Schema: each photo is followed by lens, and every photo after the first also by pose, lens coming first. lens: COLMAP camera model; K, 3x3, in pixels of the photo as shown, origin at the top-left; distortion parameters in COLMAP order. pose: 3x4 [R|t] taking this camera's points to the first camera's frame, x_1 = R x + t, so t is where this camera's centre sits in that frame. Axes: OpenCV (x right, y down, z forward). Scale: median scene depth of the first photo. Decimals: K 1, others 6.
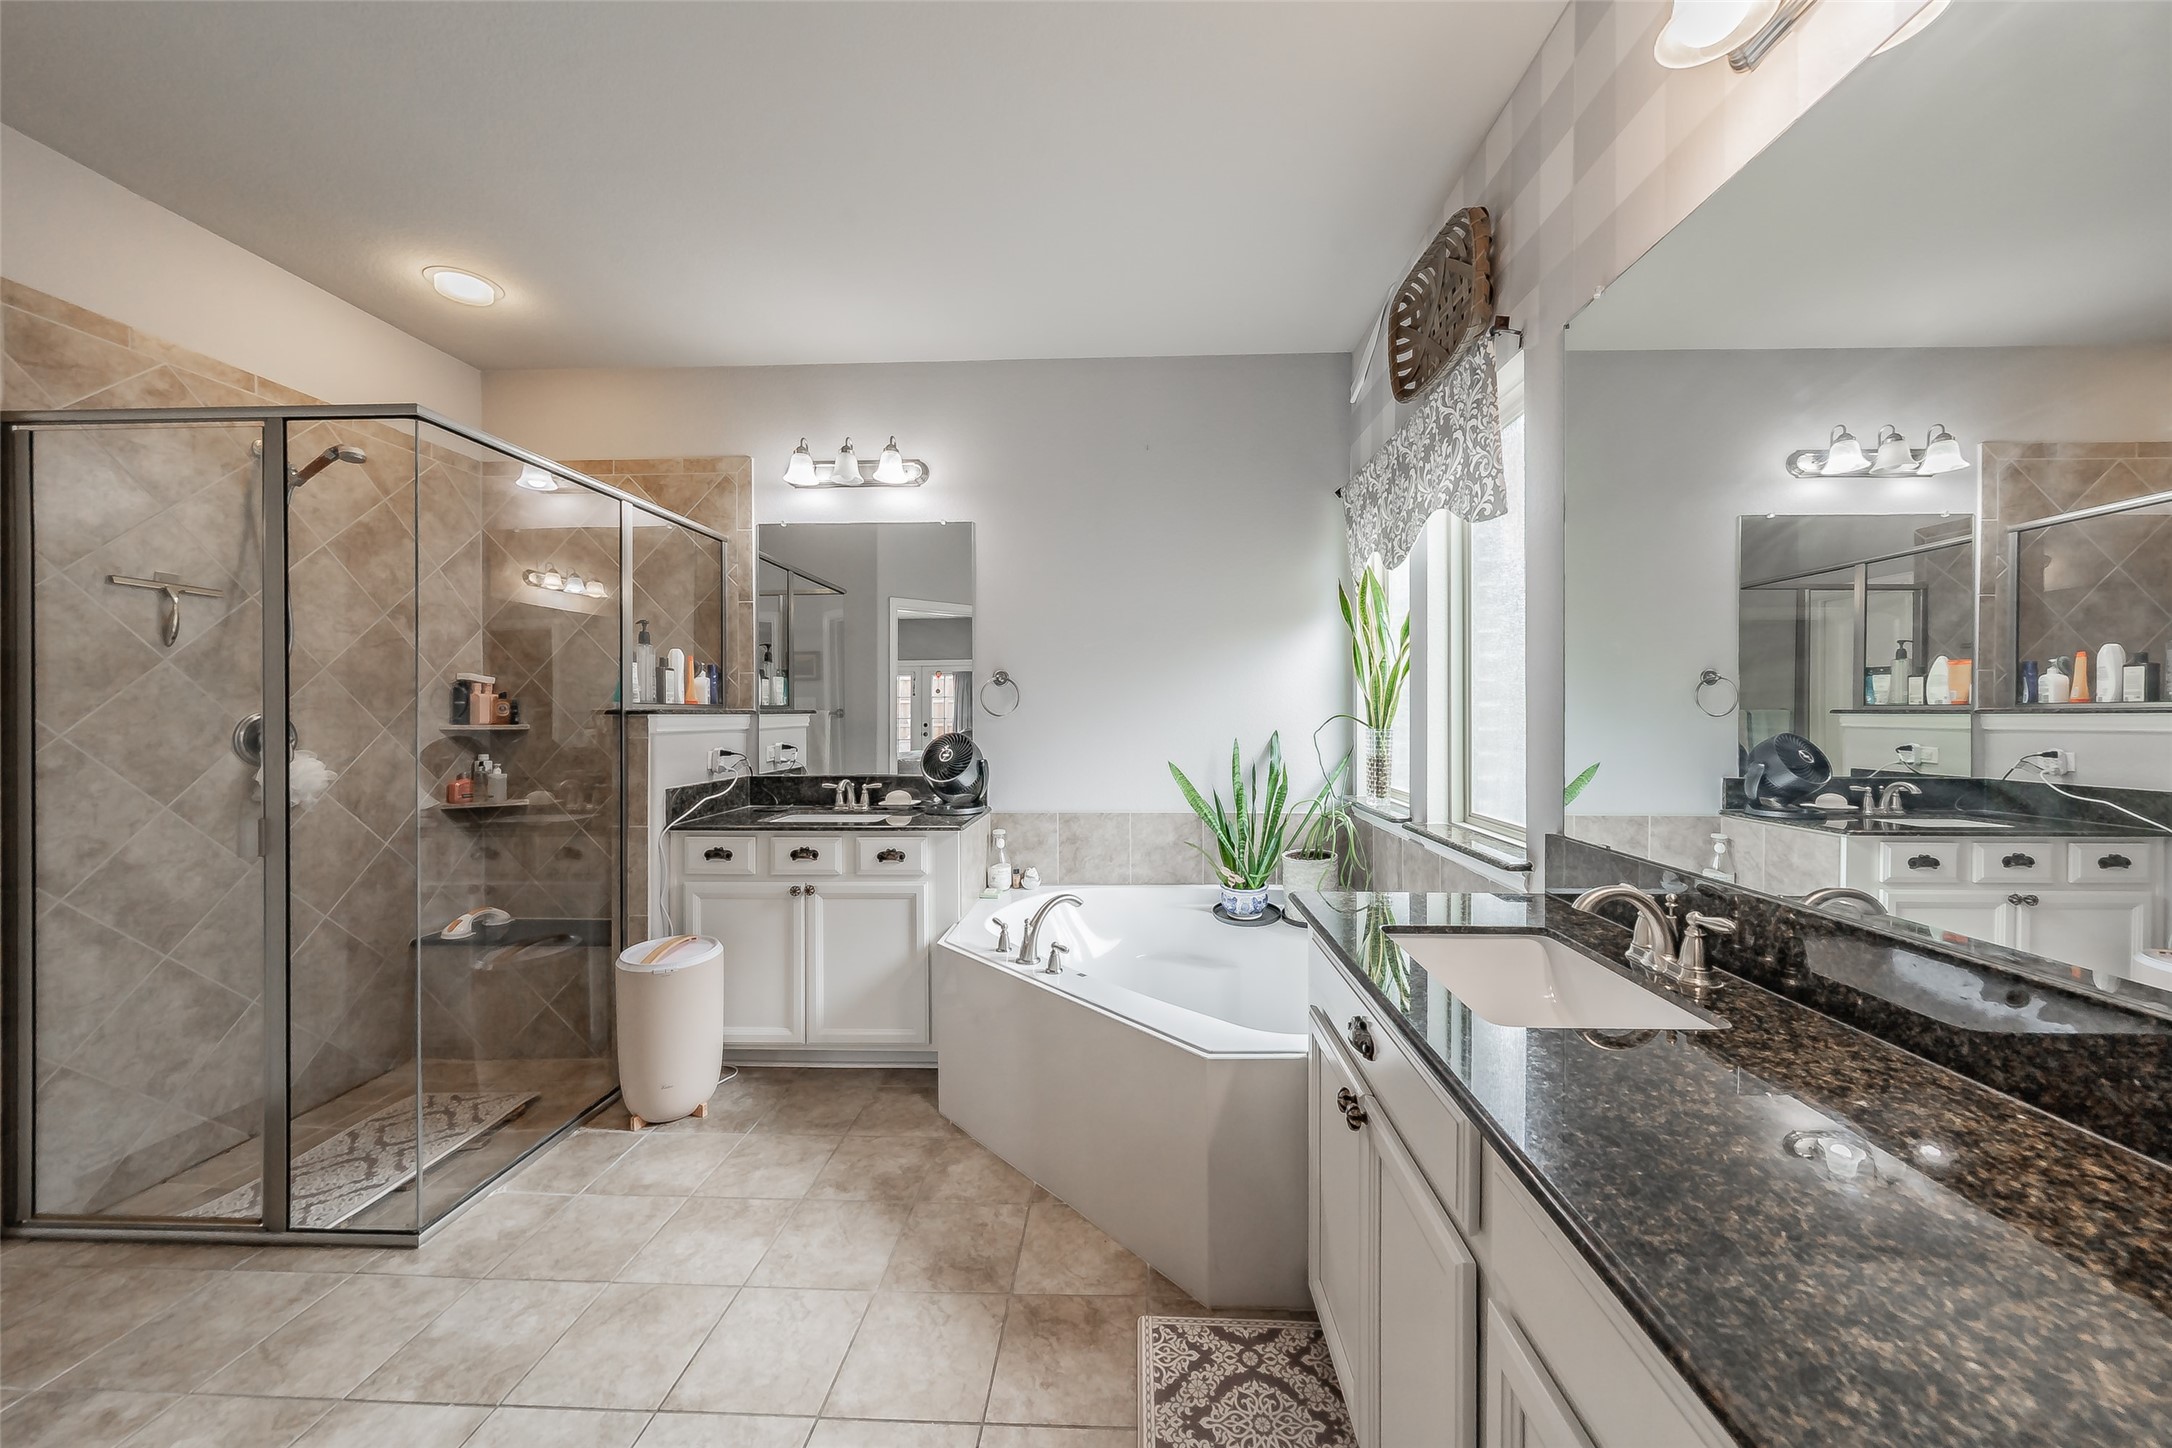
lens RADIAL K [[735.6, 0, 1088.4], [0, 735.6, 717.6], [0, 0, 1]] dist [-0.000968, 0.000092]
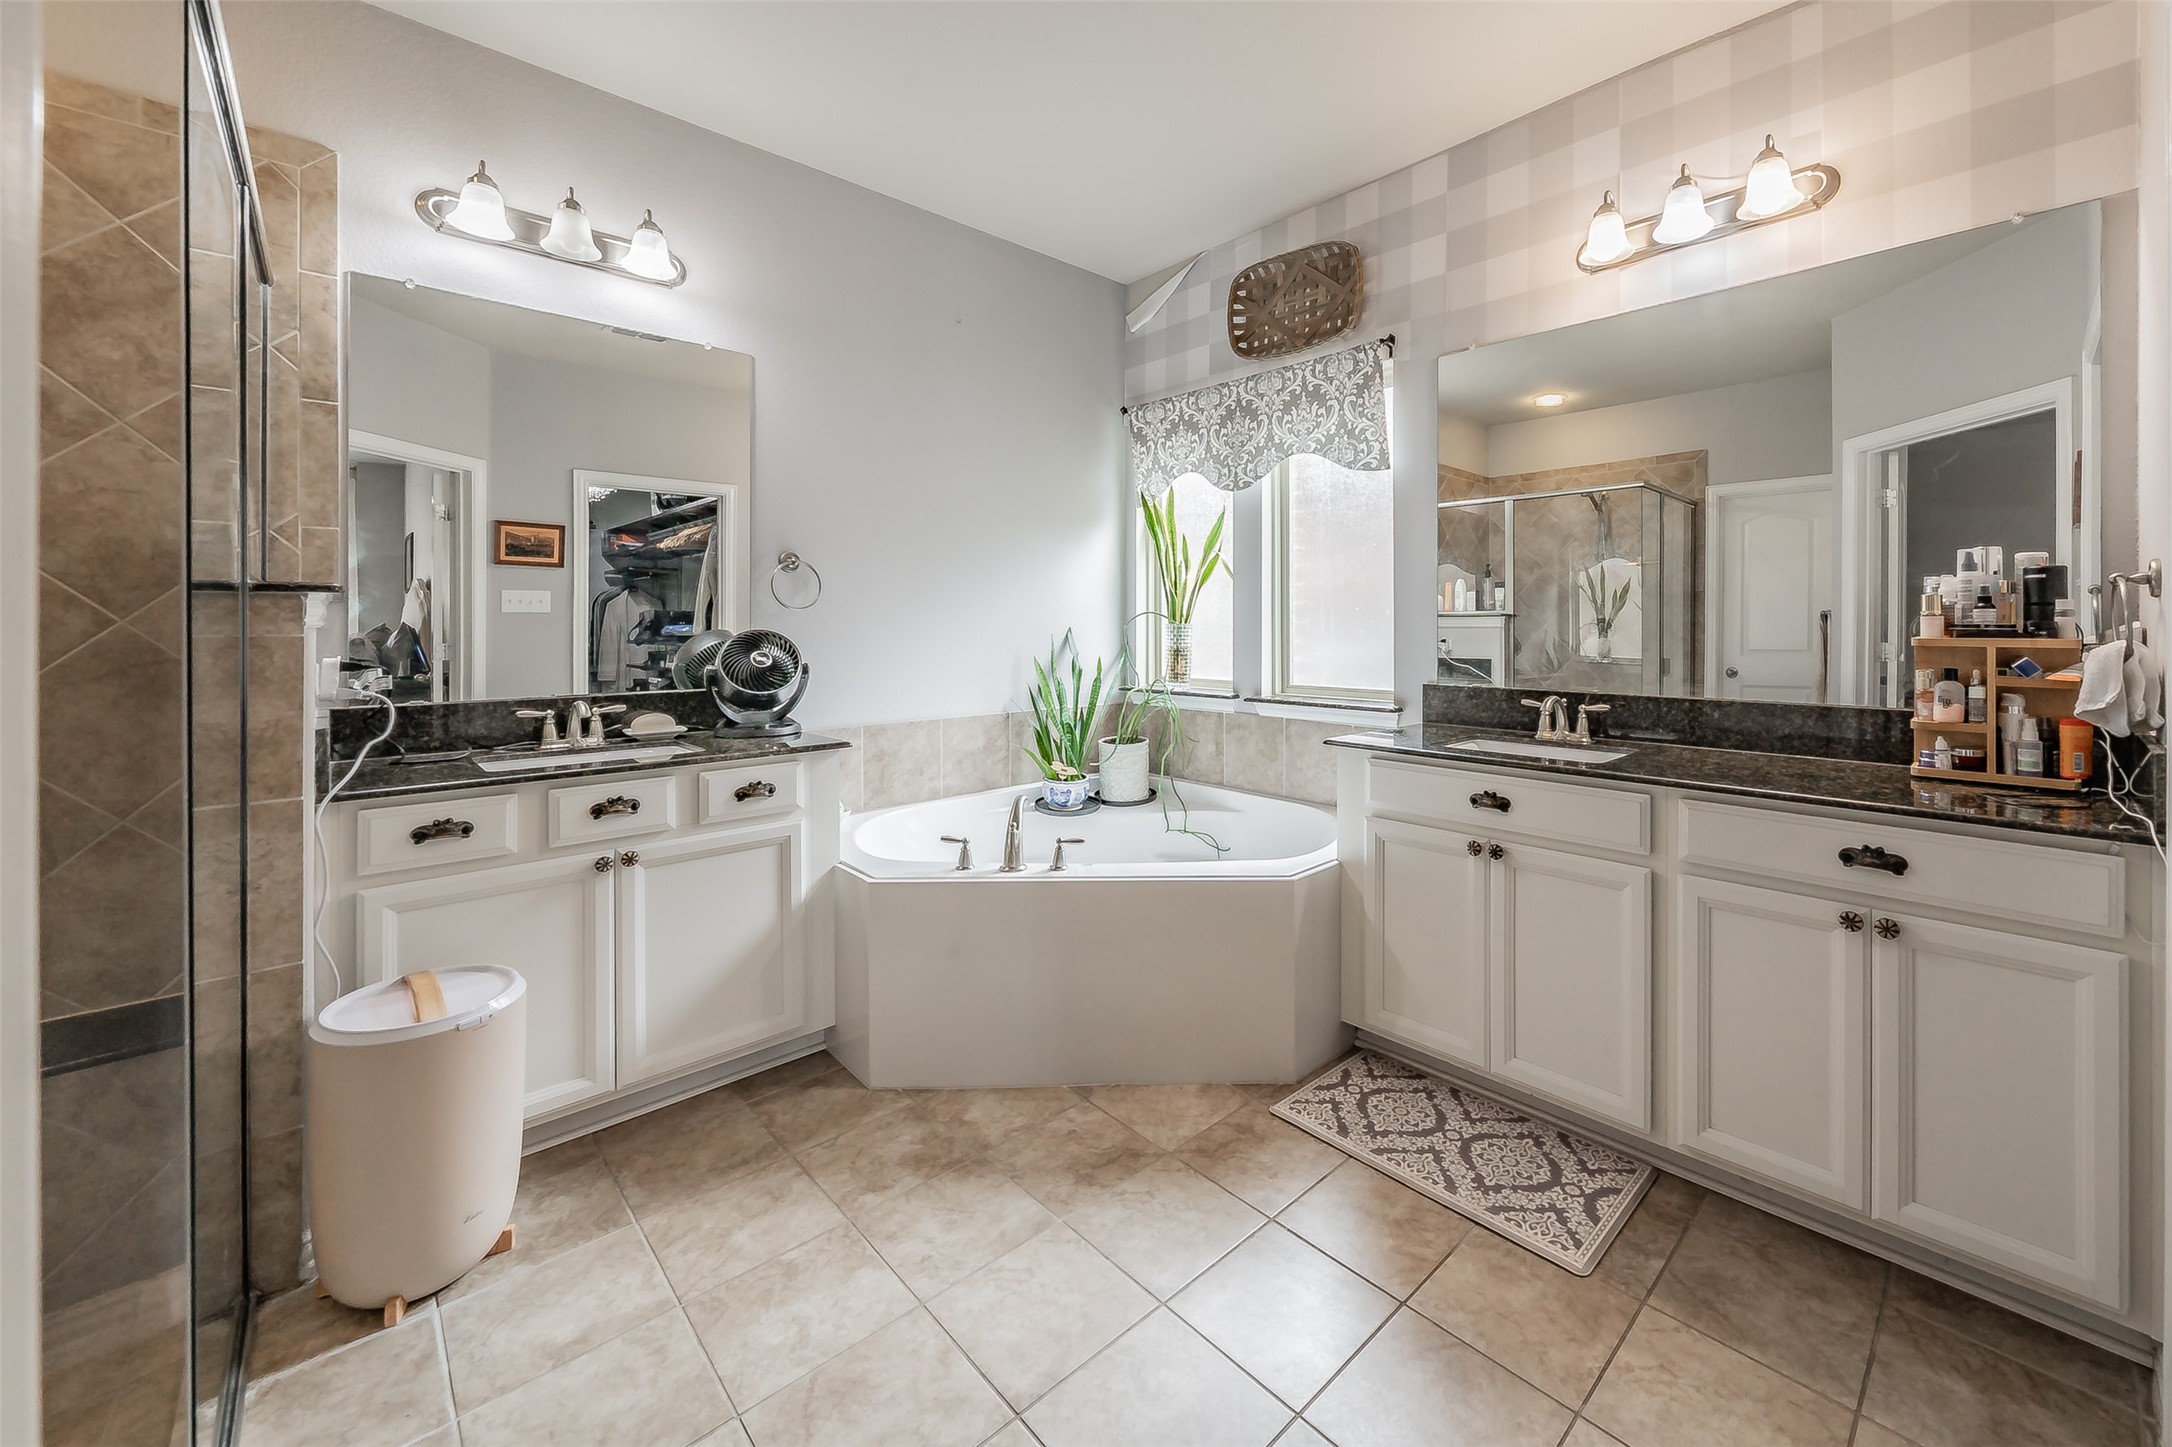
lens RADIAL K [[860.7, 0, 1115.8], [0, 860.7, 631.3], [0, 0, 1]] dist [-0.001027, 0.000102]
pose [[0.695739, -0.001328, 0.718293, -0.708205], [0.004279, 0.999988, -0.002296, 0.031714], [-0.718282, 0.004671, 0.695737, 0.137618]]
